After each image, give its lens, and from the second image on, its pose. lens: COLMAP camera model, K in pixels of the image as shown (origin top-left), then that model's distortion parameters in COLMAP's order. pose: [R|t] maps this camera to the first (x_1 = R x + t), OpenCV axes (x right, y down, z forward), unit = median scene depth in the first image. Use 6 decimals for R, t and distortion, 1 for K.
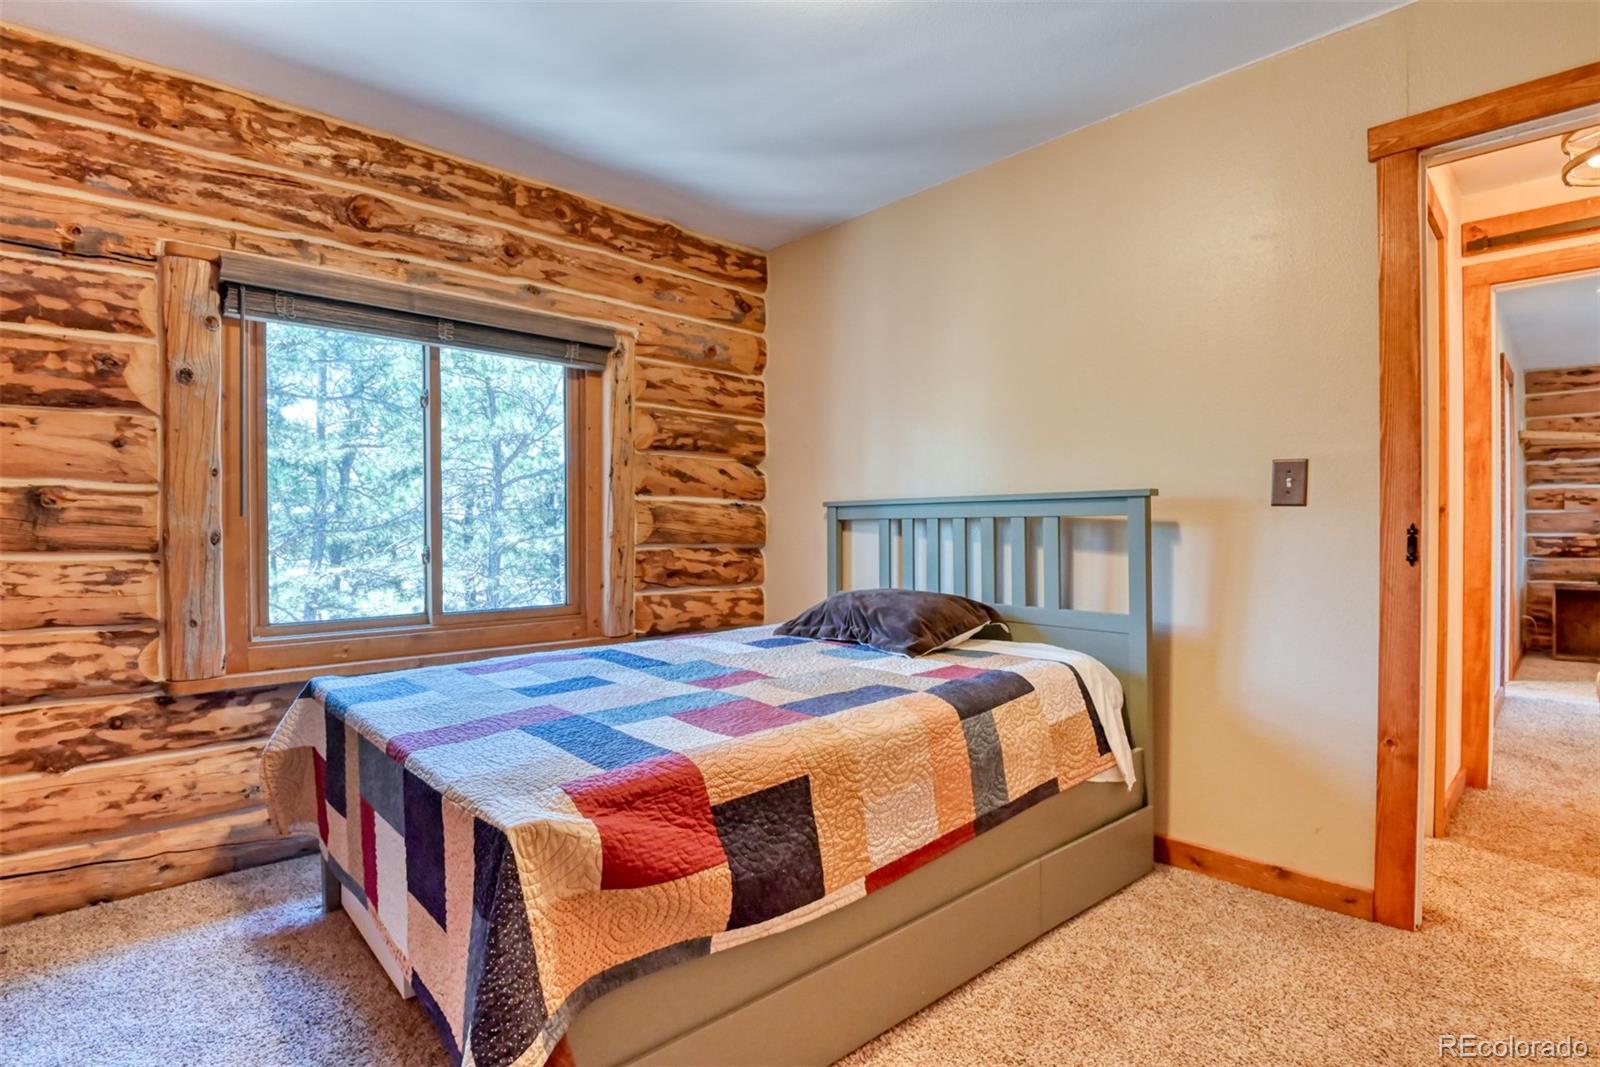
lens RADIAL K [[776.5, 0, 804.6], [0, 776.5, 538.7], [0, 0, 1]] dist [-0.021259, -0.004330]
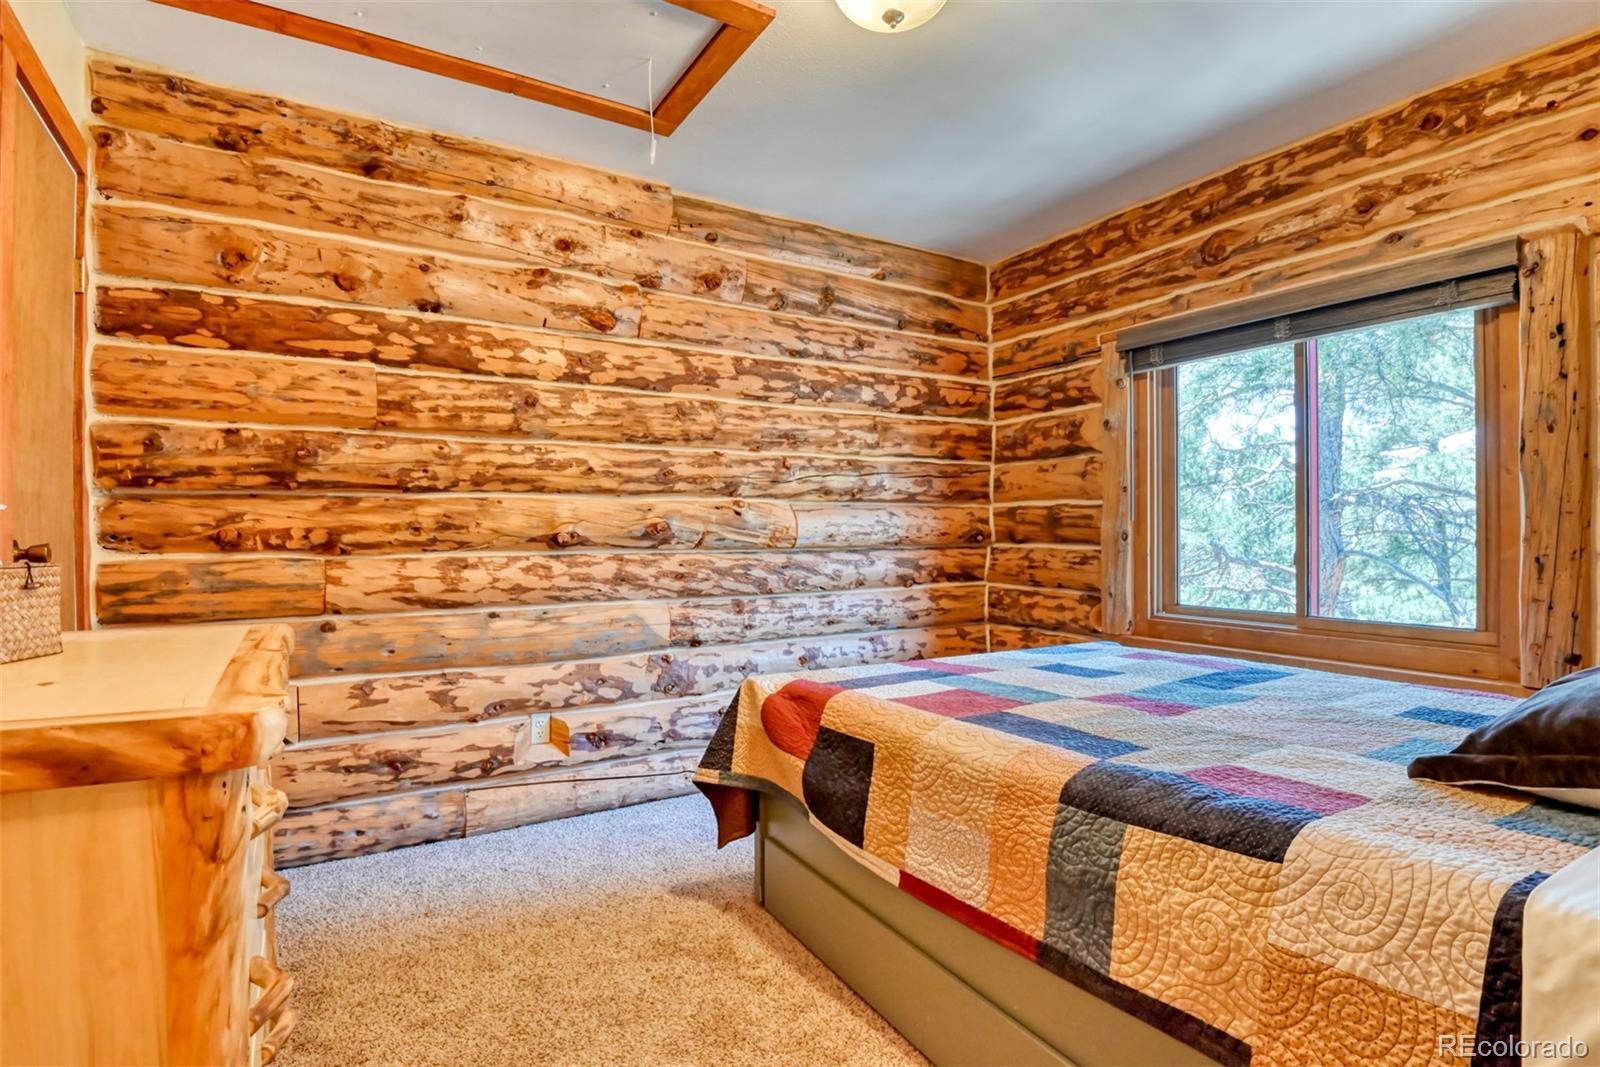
lens RADIAL K [[776.5, 0, 804.6], [0, 776.5, 538.7], [0, 0, 1]] dist [-0.021259, -0.004330]
pose [[-0.196435, 0.013495, -0.980424, 0.707957], [-0.007618, 0.999854, 0.015289, -0.012938], [0.980487, 0.010472, -0.196303, 0.683392]]
